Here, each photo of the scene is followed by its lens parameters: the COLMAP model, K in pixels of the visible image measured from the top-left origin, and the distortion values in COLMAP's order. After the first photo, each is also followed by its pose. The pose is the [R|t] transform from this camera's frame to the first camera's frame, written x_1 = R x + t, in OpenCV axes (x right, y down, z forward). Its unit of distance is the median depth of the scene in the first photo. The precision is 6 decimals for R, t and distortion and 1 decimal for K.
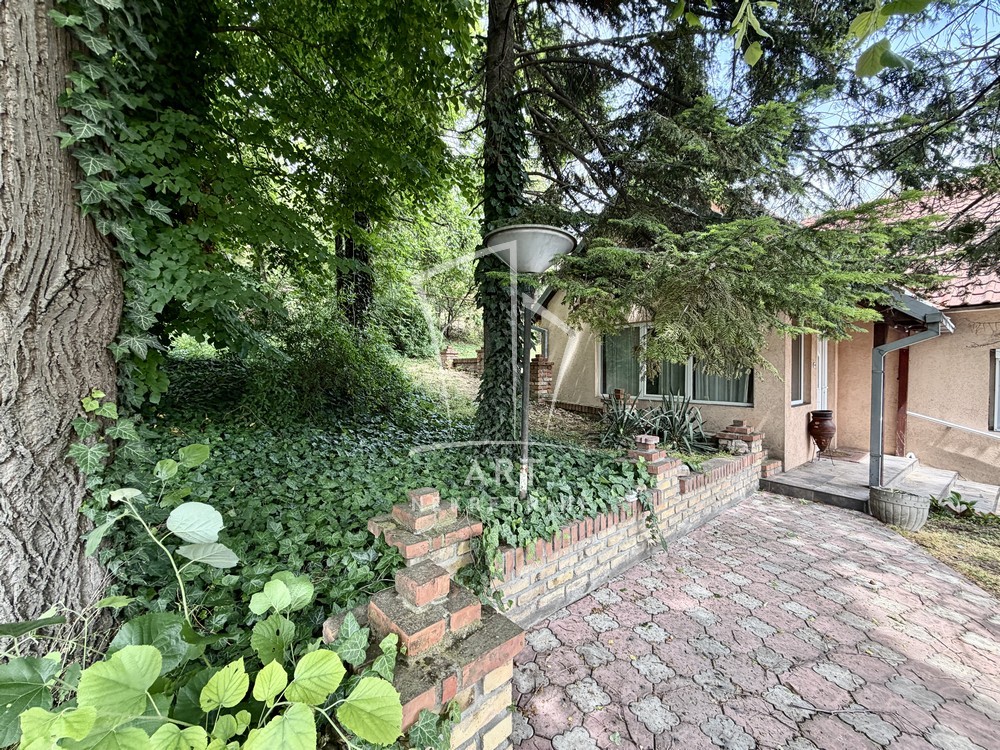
lens RADIAL K [[401.1, 0, 491.2], [0, 401.1, 374.6], [0, 0, 1]] dist [-0.001122, 0.000190]
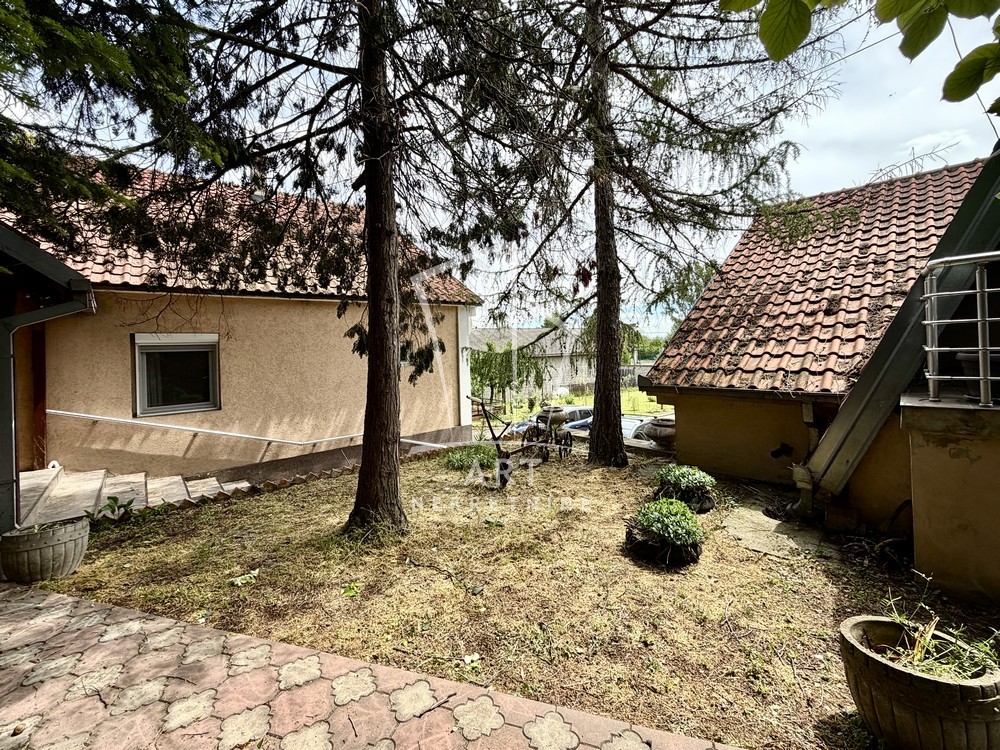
lens RADIAL K [[401.1, 0, 491.8], [0, 401.1, 370.4], [0, 0, 1]] dist [-0.001122, 0.000190]
pose [[-0.090423, -0.038046, 0.995176, 0.217169], [0.019055, 0.999021, 0.039925, 0.003230], [-0.995721, 0.022573, -0.089610, 0.234902]]
